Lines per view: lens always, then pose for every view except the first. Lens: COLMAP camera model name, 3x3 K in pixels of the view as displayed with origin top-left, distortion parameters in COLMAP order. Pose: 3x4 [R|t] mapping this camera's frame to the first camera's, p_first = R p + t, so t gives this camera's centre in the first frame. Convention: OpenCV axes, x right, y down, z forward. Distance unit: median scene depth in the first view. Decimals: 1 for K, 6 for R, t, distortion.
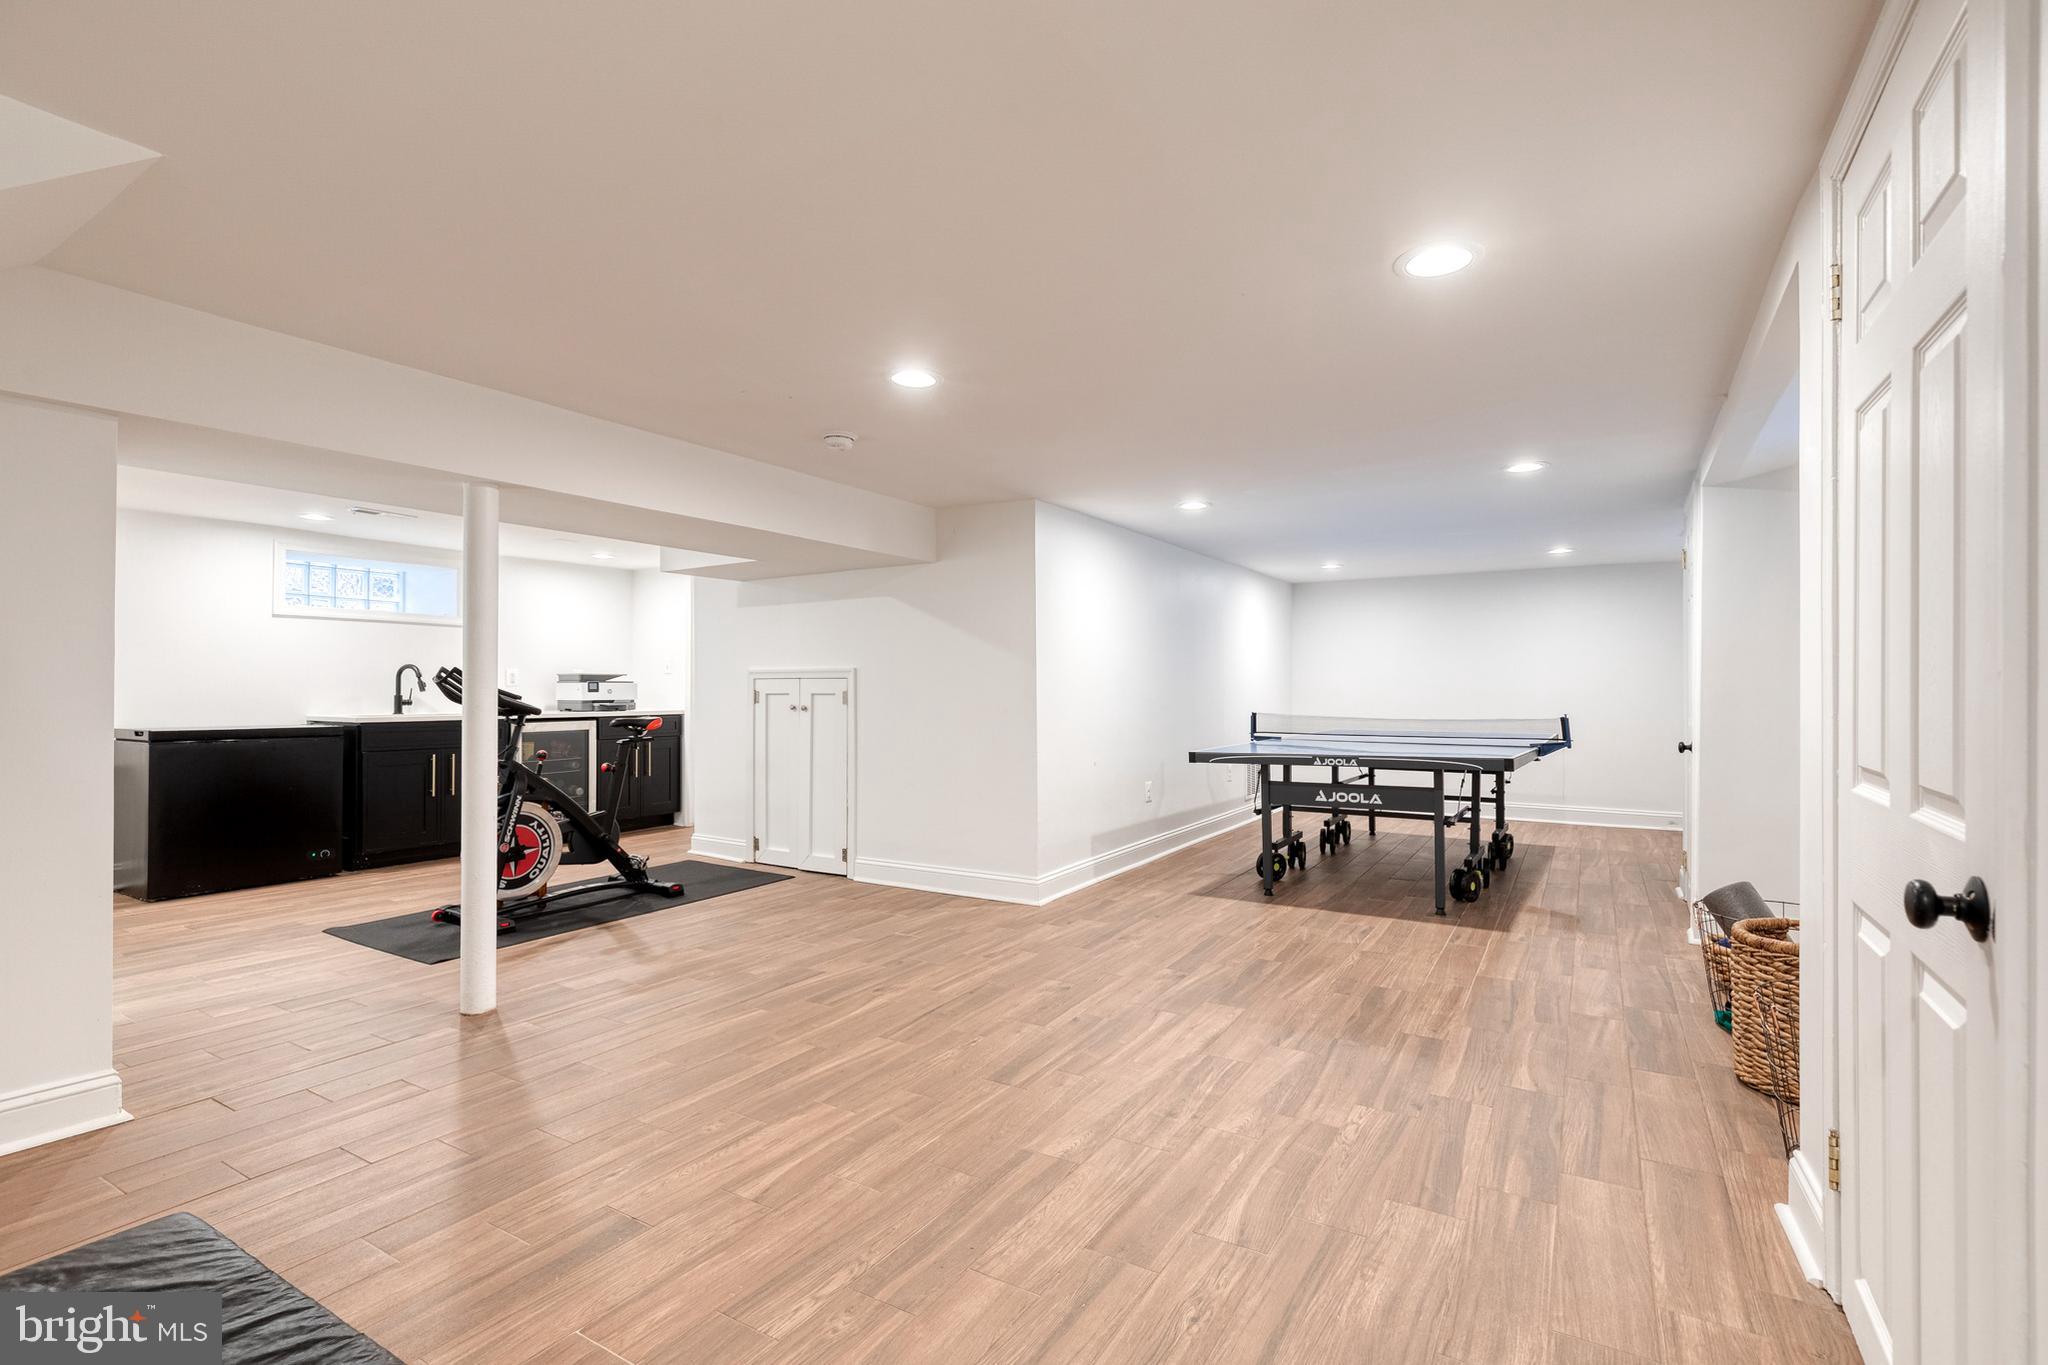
lens RADIAL K [[931.3, 0, 1043.4], [0, 931.3, 685.8], [0, 0, 1]] dist [0.005433, -0.001512]
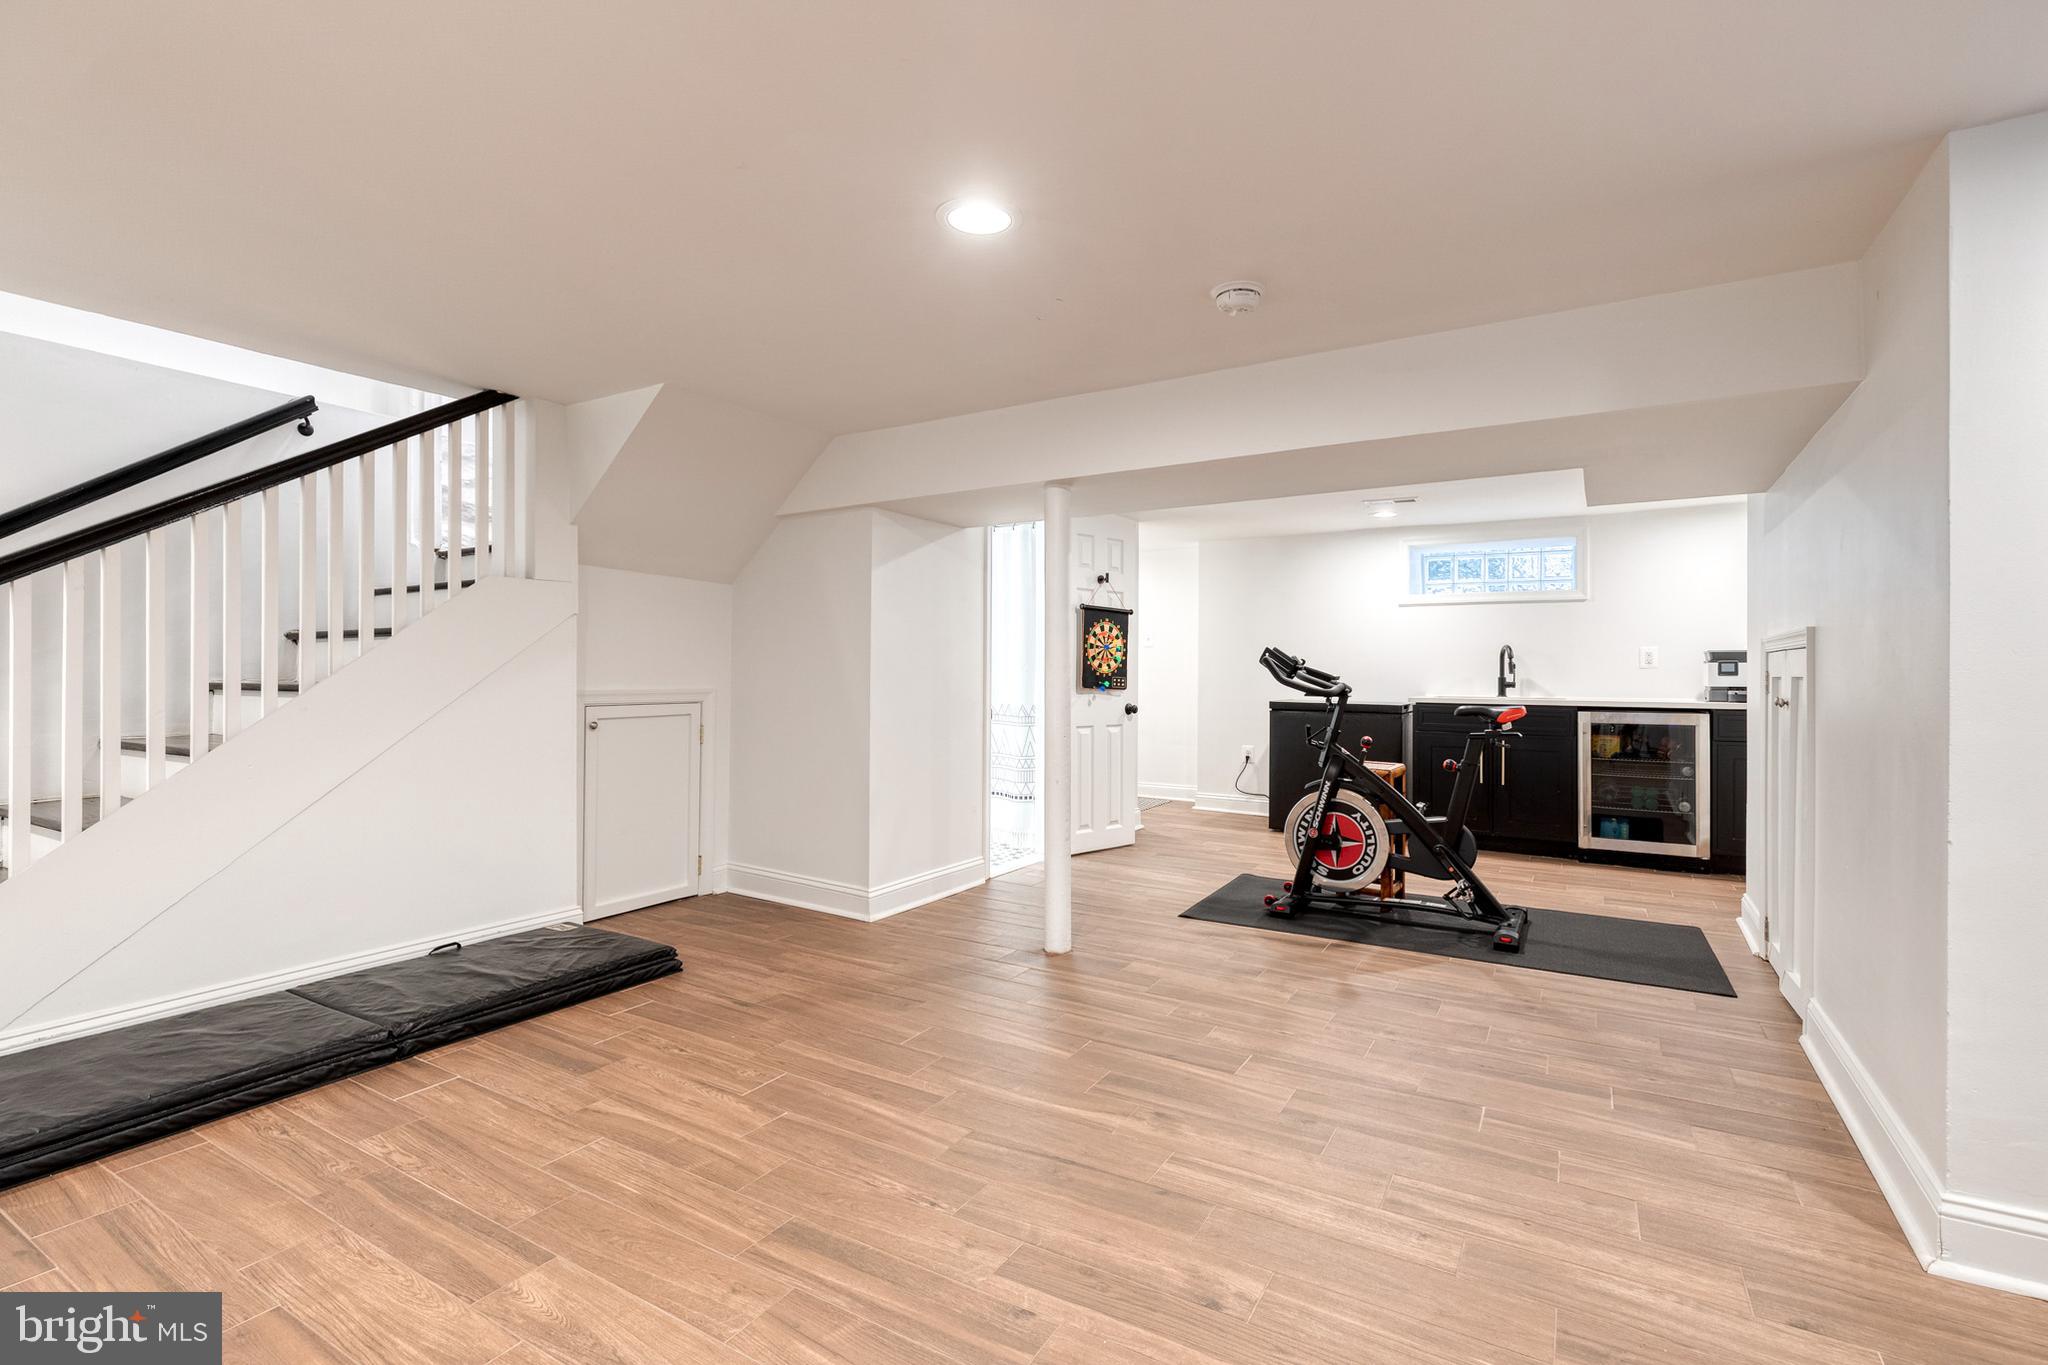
lens RADIAL K [[931.3, 0, 1043.0], [0, 931.3, 671.0], [0, 0, 1]] dist [0.005433, -0.001512]
pose [[0.006532, -0.000359, -0.999979, 0.469793], [-0.002027, 0.999998, -0.000372, 0.008371], [0.999977, 0.002029, 0.006531, 0.872991]]
